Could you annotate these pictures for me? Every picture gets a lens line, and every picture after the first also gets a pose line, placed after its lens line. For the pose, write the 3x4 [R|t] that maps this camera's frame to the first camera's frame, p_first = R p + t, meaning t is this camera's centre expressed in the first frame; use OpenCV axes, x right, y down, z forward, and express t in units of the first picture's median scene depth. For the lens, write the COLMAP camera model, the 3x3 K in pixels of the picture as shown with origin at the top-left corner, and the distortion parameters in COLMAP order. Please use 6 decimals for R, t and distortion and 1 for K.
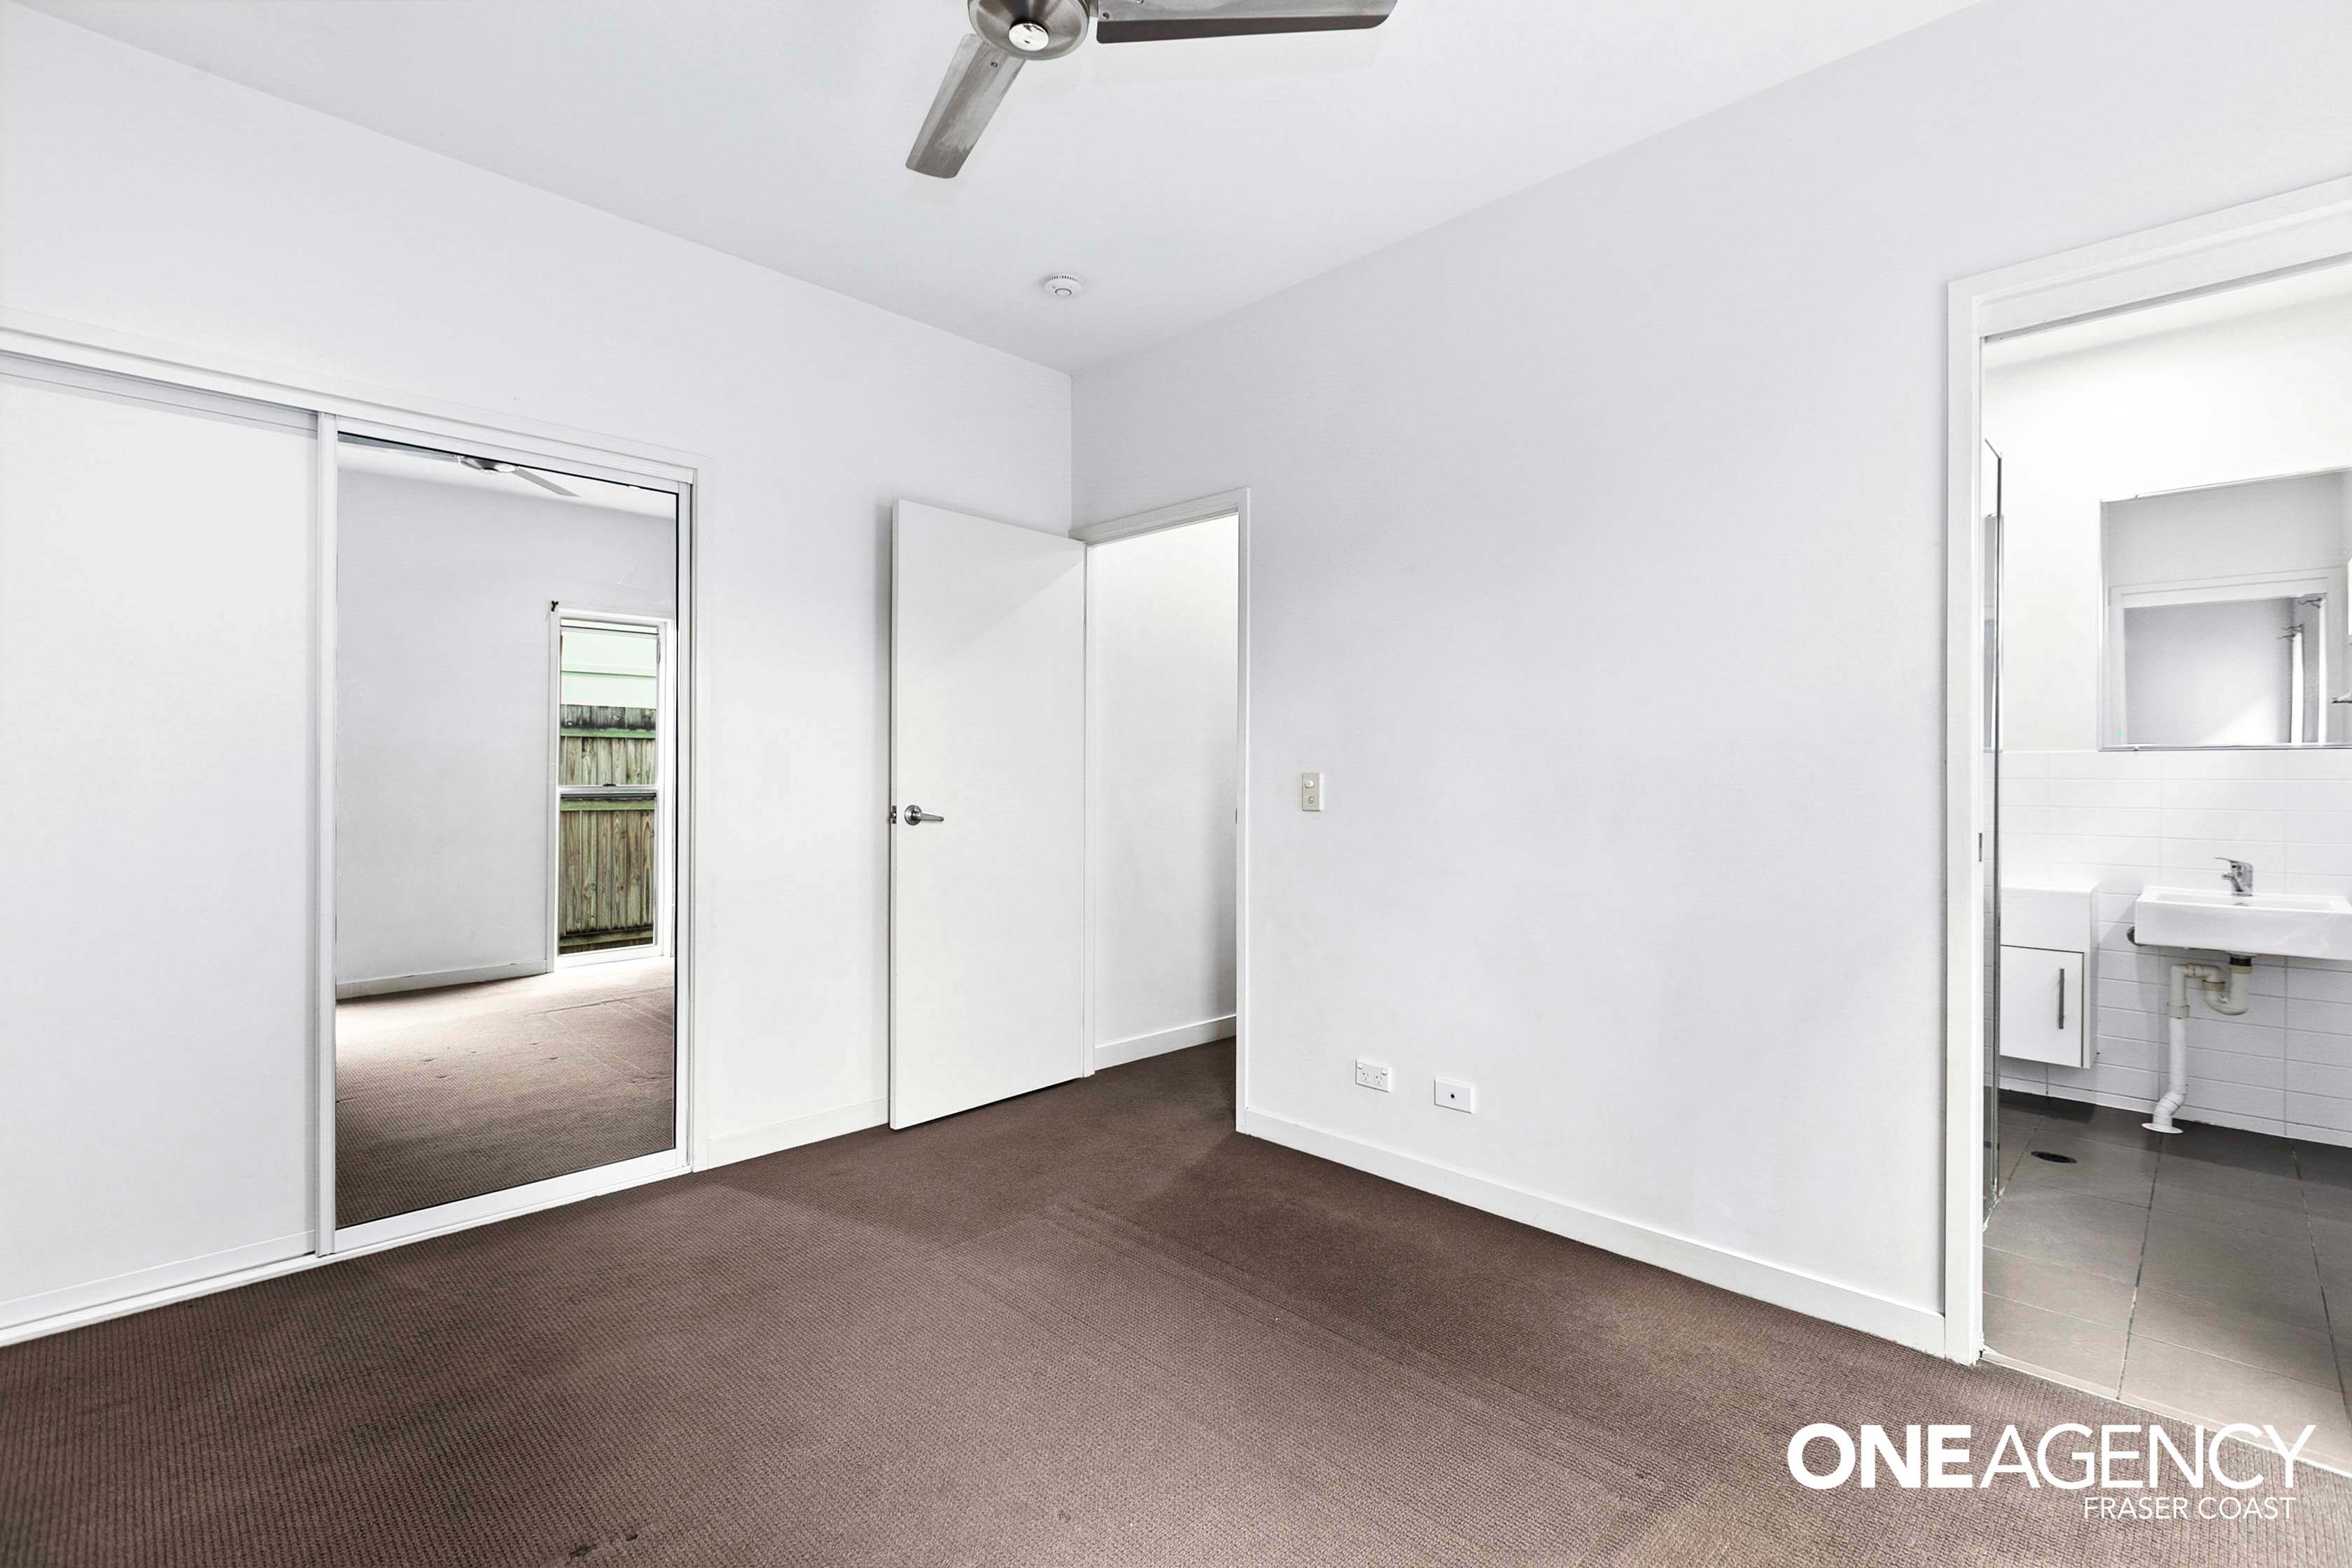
lens RADIAL K [[1061.5, 0, 1182.1], [0, 1061.5, 790.2], [0, 0, 1]] dist [0.003176, -0.001644]
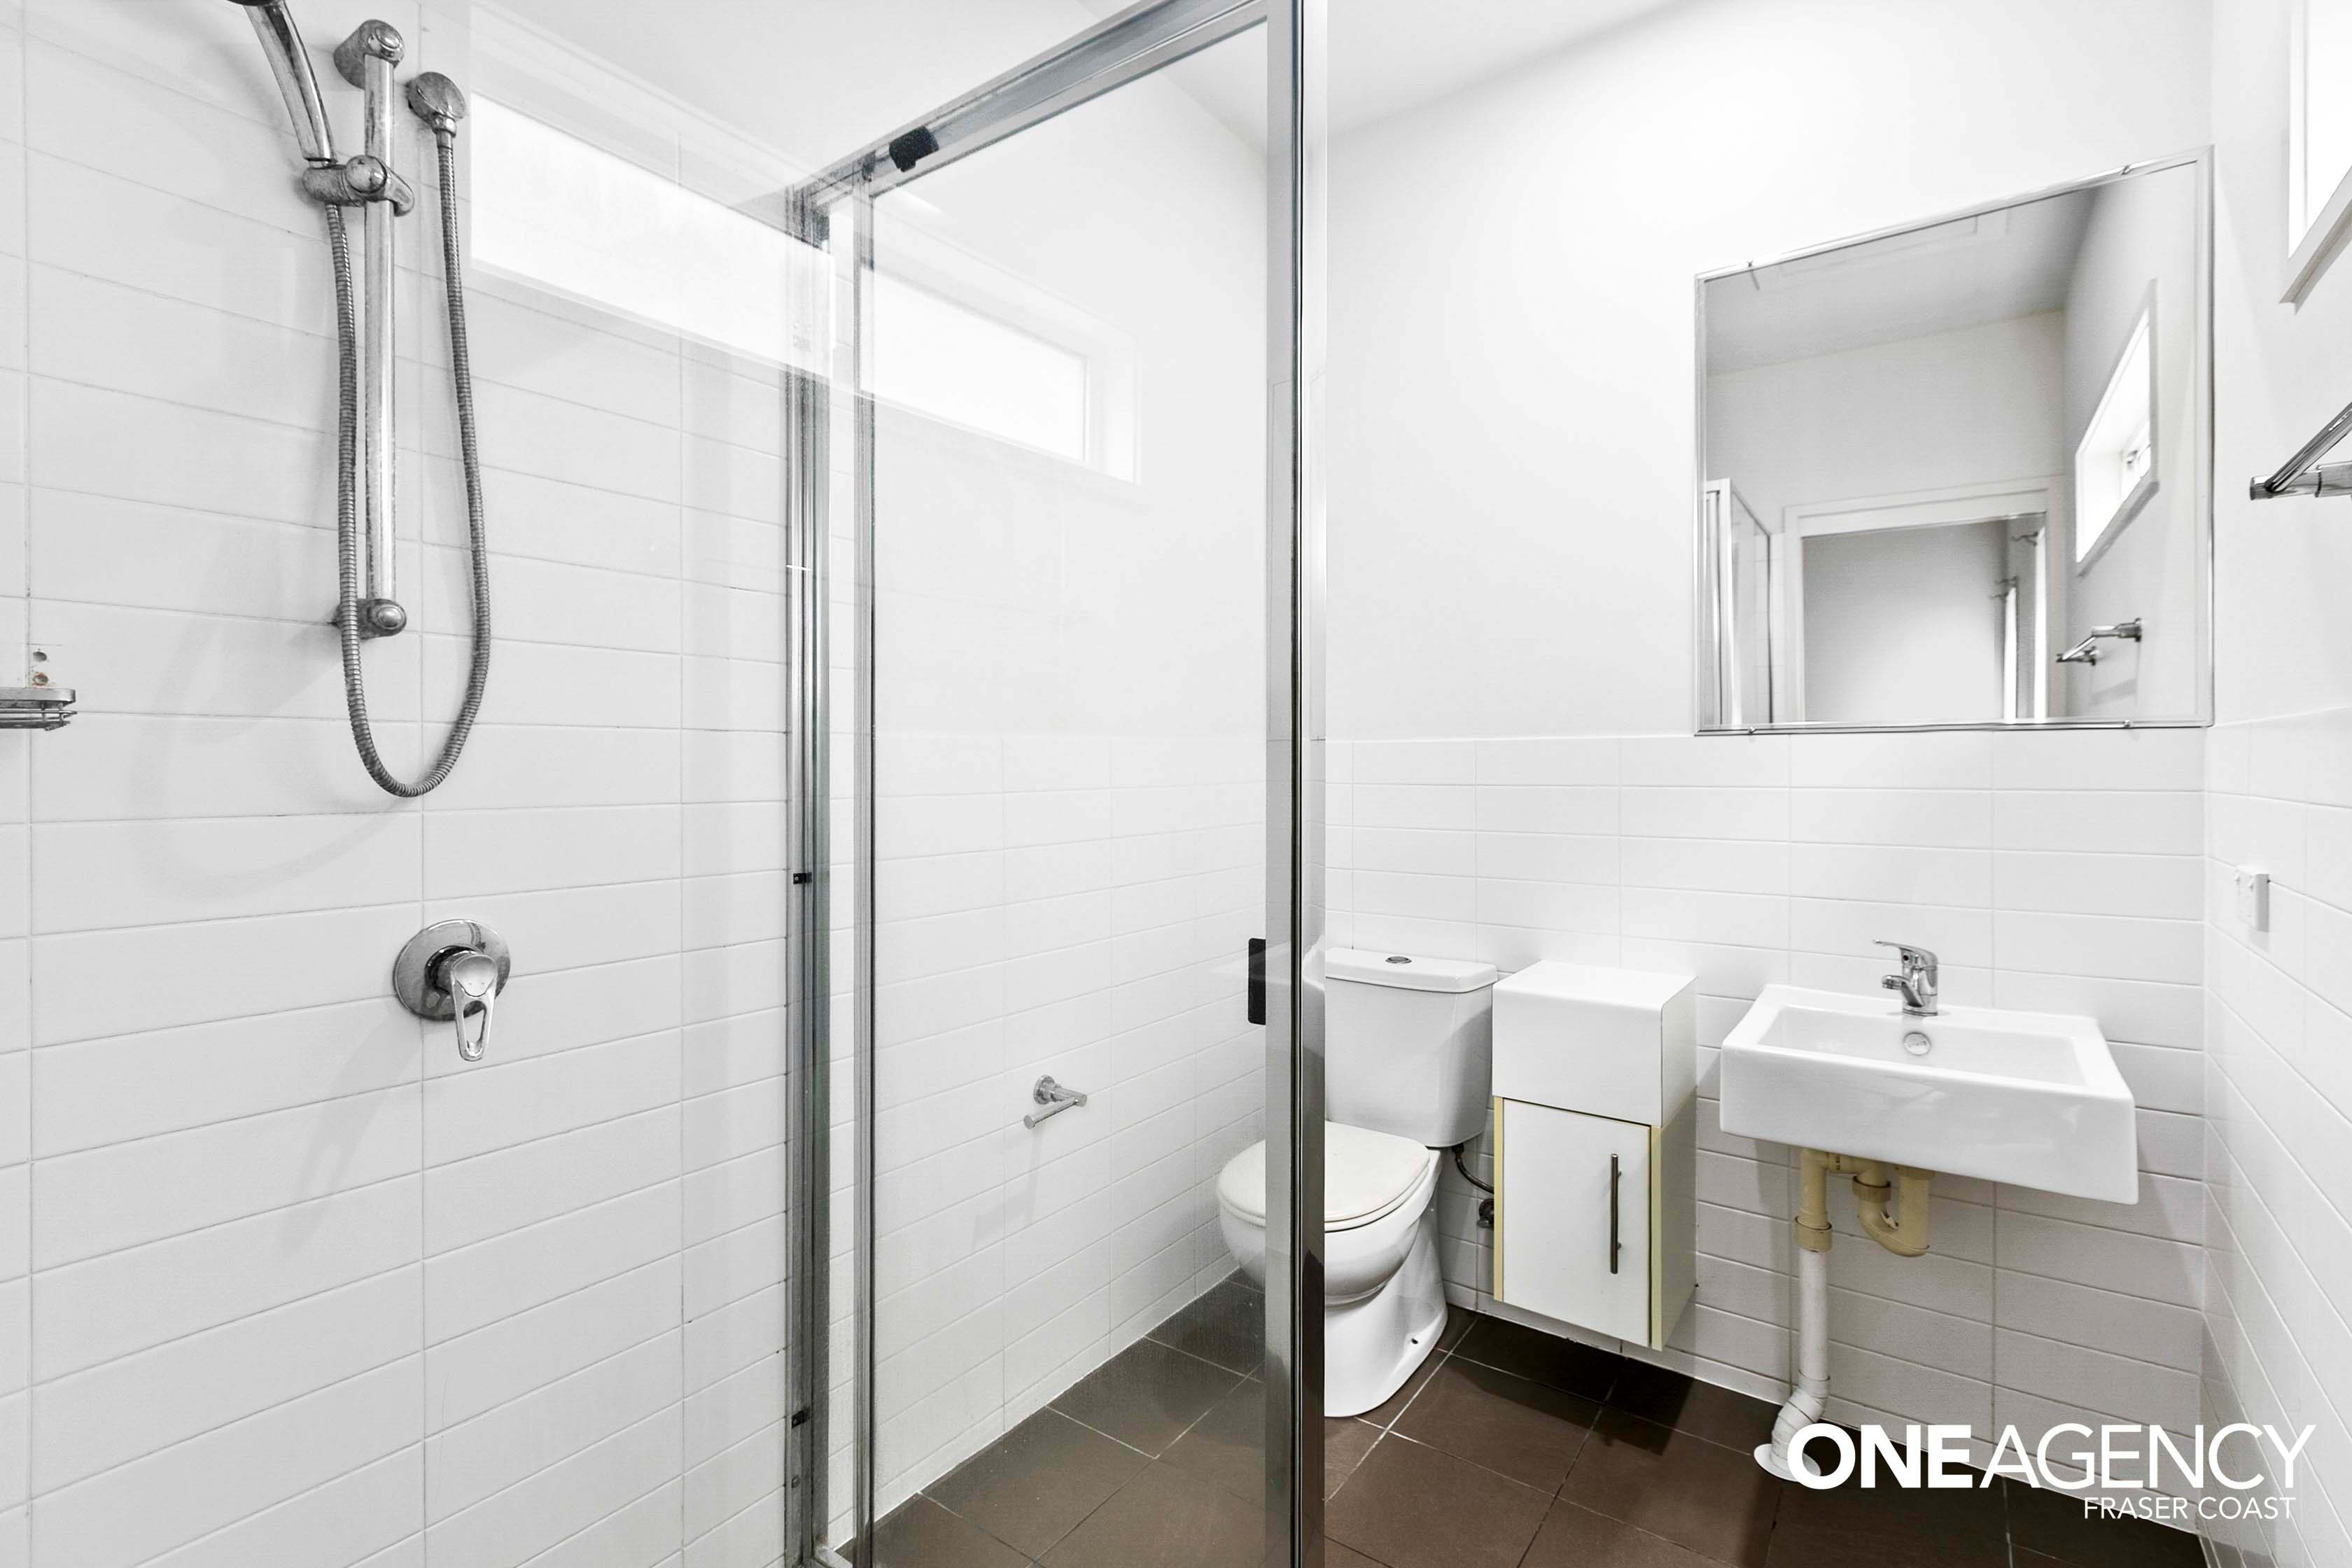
lens RADIAL K [[1061.5, 0, 1176.9], [0, 1061.5, 770.2], [0, 0, 1]] dist [0.003176, -0.001644]
pose [[0.989582, -0.007445, 0.143777, 0.550274], [0.006940, 0.999968, 0.004014, -0.023475], [-0.143802, -0.002974, 0.989602, 0.525774]]
